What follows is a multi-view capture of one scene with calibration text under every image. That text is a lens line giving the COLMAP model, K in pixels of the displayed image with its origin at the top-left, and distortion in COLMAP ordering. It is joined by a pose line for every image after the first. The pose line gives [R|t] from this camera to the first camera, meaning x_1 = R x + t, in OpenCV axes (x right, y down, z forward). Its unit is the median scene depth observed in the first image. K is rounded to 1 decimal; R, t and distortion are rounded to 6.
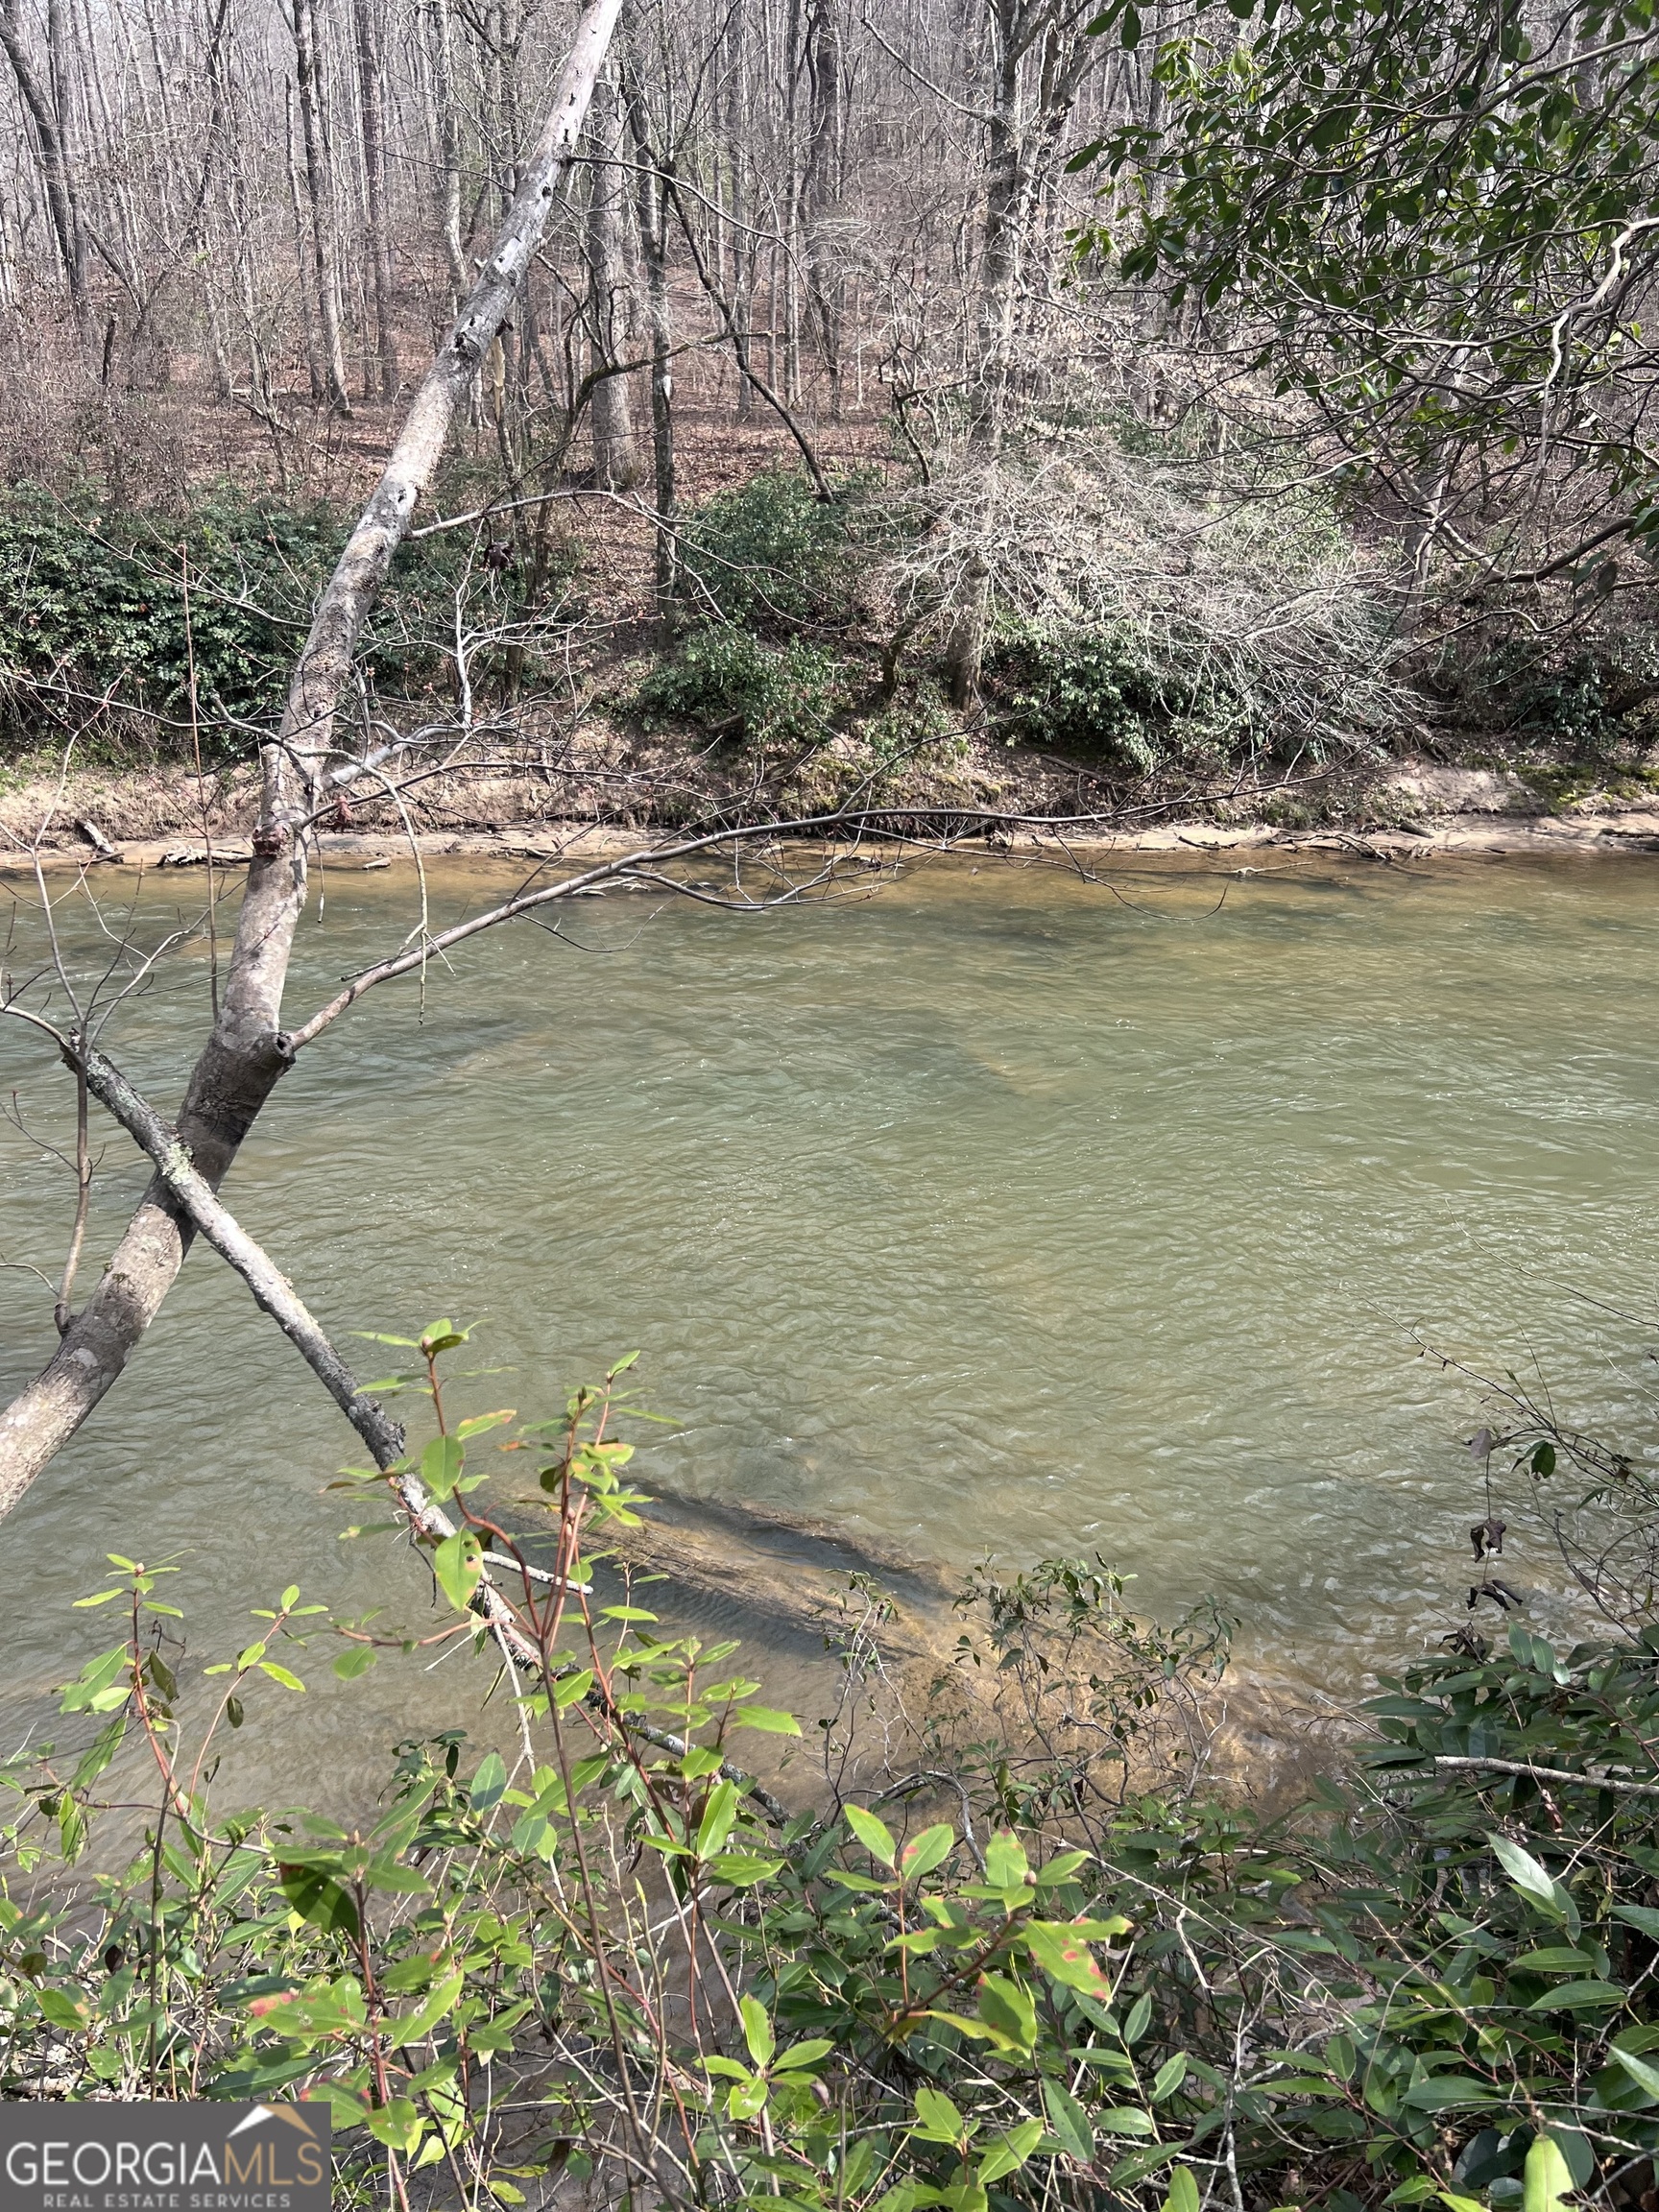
lens RADIAL K [[1719.8, 0, 819.7], [0, 1719.8, 1125.7], [0, 0, 1]] dist [0.035924, -0.037334]
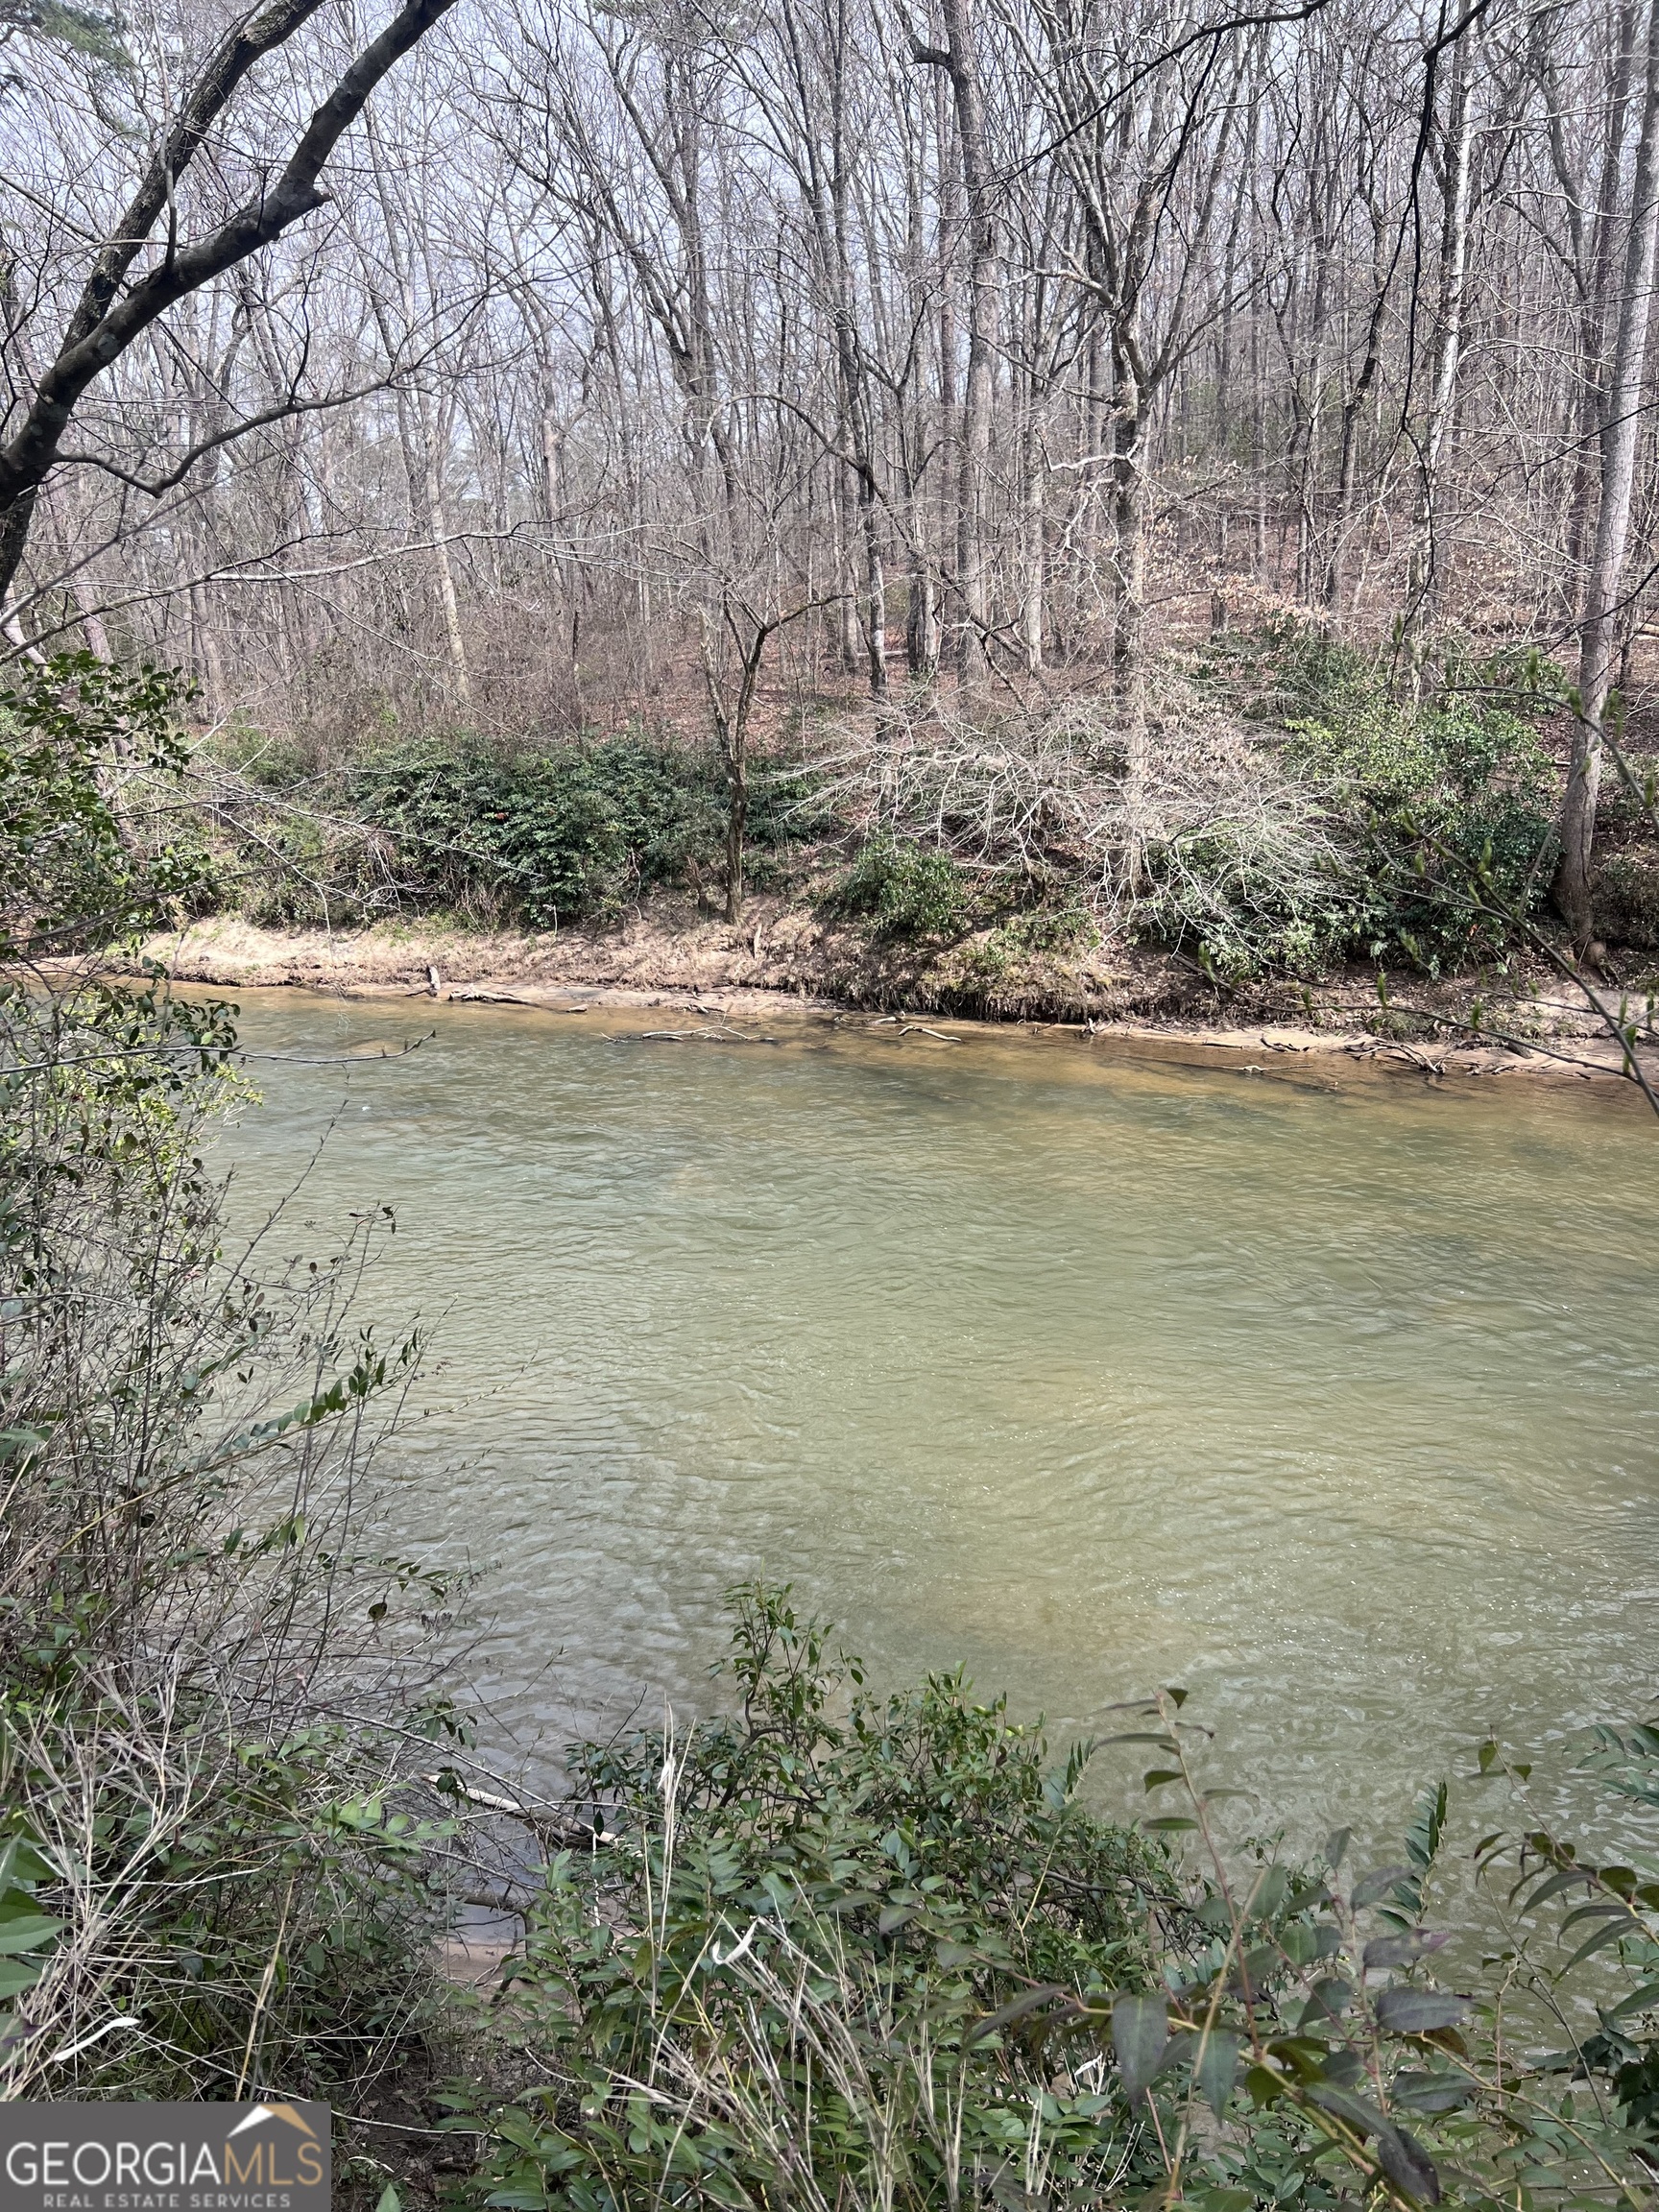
lens RADIAL K [[1719.8, 0, 831.6], [0, 1719.8, 1110.1], [0, 0, 1]] dist [0.035924, -0.037334]
pose [[0.847374, 0.091055, -0.523132, 0.550027], [-0.166044, 0.981220, -0.098171, 0.014960], [0.504368, 0.170050, 0.846579, 0.031577]]
